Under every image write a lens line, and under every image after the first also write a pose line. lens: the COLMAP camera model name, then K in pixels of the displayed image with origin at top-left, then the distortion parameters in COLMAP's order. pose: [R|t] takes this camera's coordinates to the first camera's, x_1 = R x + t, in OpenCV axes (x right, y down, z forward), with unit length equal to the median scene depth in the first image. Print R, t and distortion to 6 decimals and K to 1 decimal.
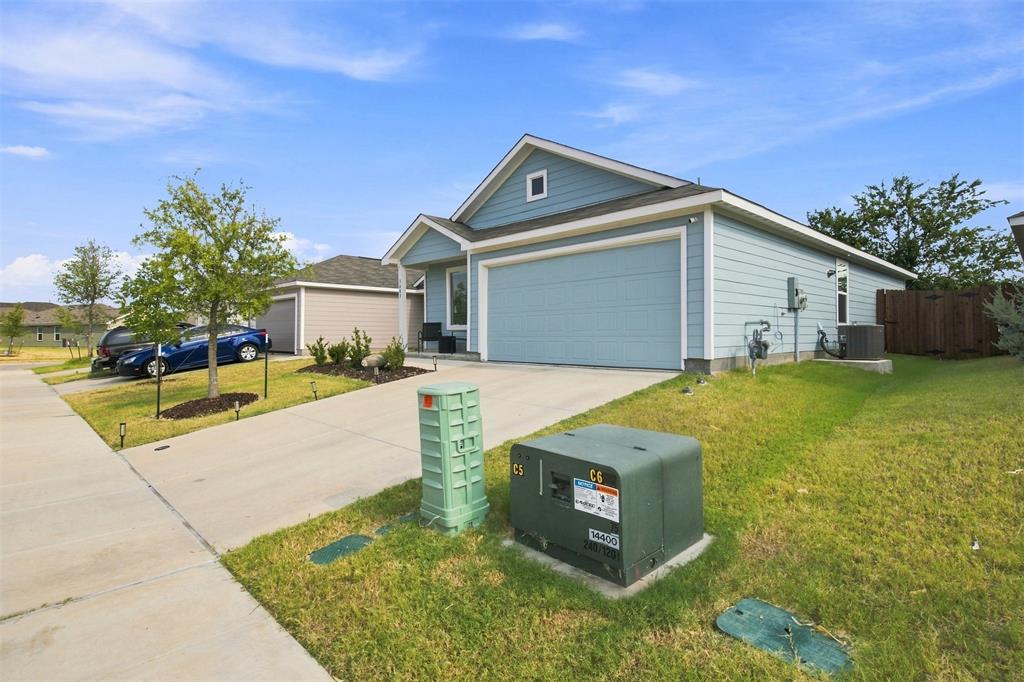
lens RADIAL K [[518.6, 0, 512.5], [0, 518.6, 340.8], [0, 0, 1]] dist [0.001842, 0.000091]
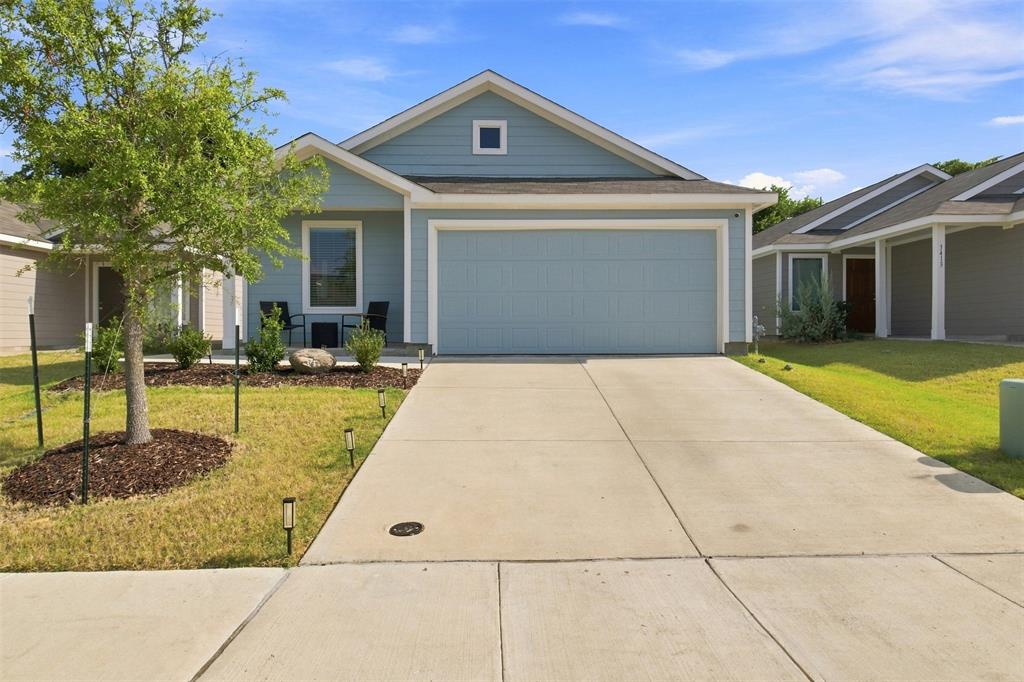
lens RADIAL K [[640.8, 0, 513.2], [0, 640.8, 334.6], [0, 0, 1]] dist [0.005934, -0.004023]
pose [[0.678999, -0.009625, 0.734076, -0.666784], [0.009080, 0.999948, 0.004712, 0.005628], [-0.734083, 0.003466, 0.679051, 0.292692]]
